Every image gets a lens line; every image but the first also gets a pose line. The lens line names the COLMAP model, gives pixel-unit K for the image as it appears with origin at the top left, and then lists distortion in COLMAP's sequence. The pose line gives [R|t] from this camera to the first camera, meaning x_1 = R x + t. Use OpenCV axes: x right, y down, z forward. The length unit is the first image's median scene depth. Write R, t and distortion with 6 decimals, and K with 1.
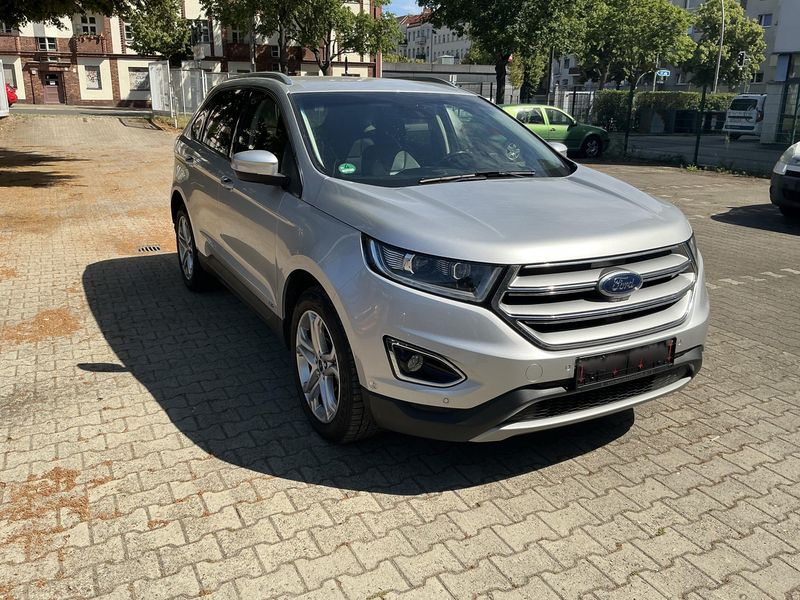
lens RADIAL K [[663.3, 0, 400.0], [0, 663.3, 300.0], [0, 0, 1]] dist [0.056982, -0.107836]
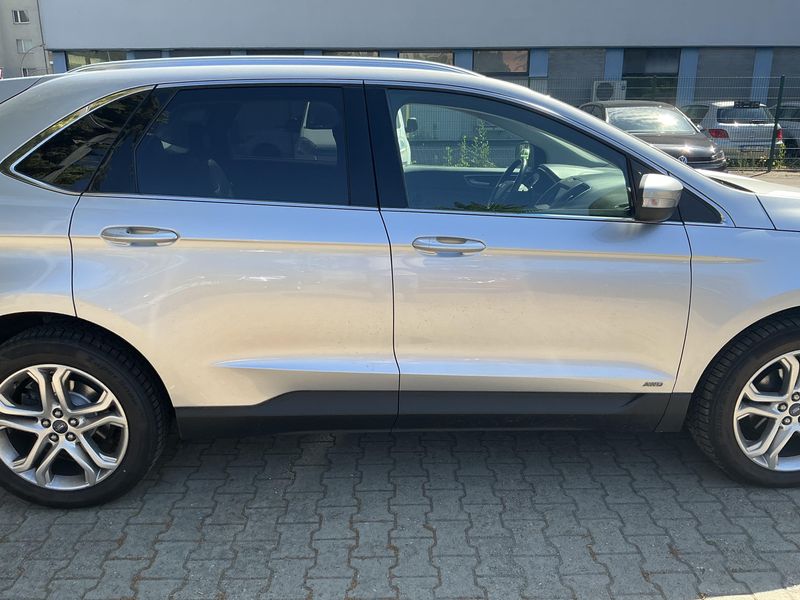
lens RADIAL K [[691.4, 0, 400.0], [0, 691.4, 300.0], [0, 0, 1]] dist [0.058846, -0.118593]
pose [[0.458846, -0.255391, 0.851020, -0.731420], [0.266025, 0.953350, 0.142667, -0.202009], [-0.847756, 0.160930, 0.505381, 0.686805]]
